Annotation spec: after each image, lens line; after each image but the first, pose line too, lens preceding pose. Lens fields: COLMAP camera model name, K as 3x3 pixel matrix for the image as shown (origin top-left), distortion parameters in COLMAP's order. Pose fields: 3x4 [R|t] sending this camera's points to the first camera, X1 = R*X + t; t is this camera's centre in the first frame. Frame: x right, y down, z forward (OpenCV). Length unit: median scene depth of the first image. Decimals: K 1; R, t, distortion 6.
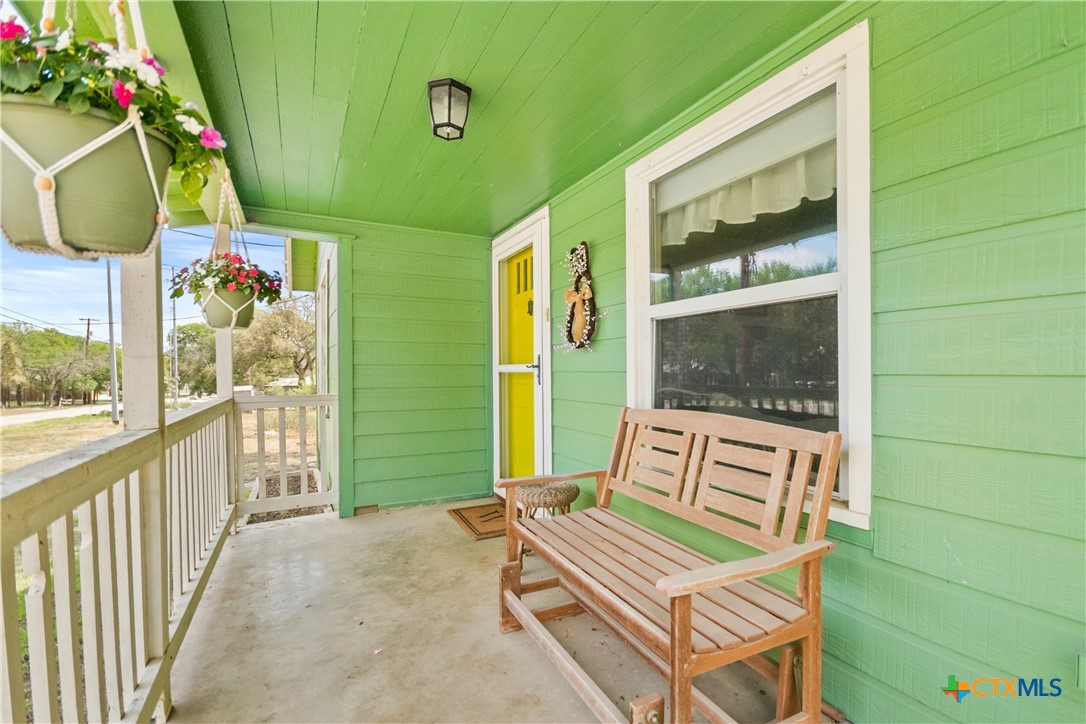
lens RADIAL K [[476.8, 0, 538.9], [0, 476.8, 364.6], [0, 0, 1]] dist [0.002777, -0.000332]
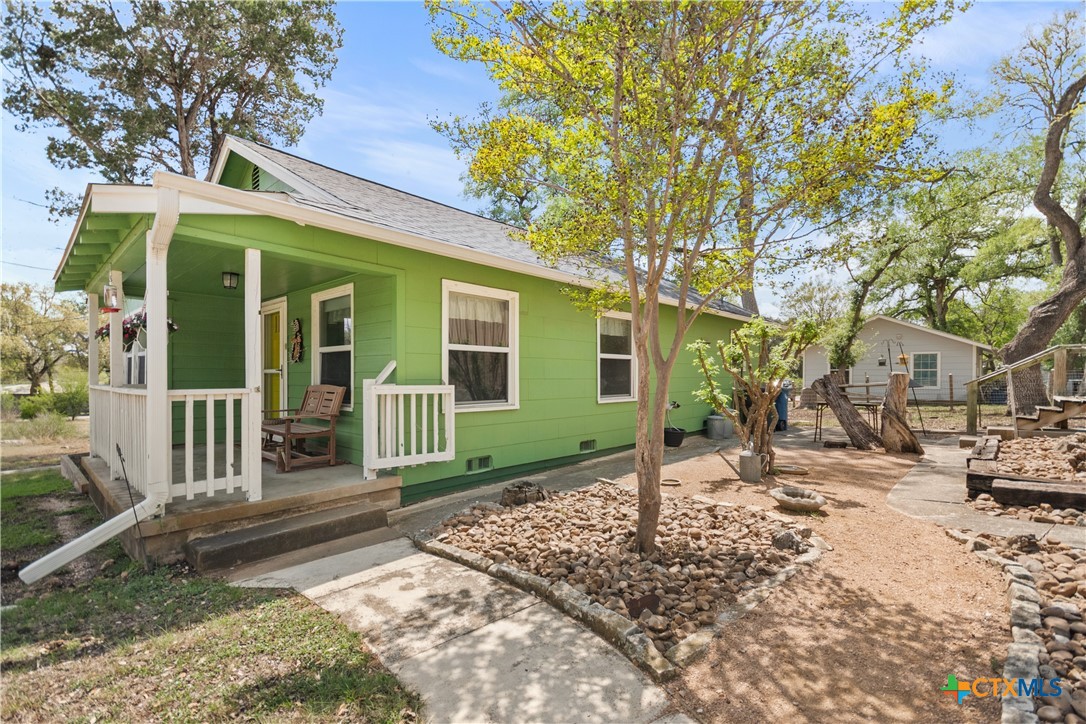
lens RADIAL K [[476.8, 0, 550.0], [0, 476.8, 367.7], [0, 0, 1]] dist [0.002777, -0.000332]
pose [[0.928148, -0.001982, 0.372205, 0.321618], [0.001328, 0.999997, 0.002013, -0.009474], [-0.372208, -0.001374, 0.928148, -1.455234]]
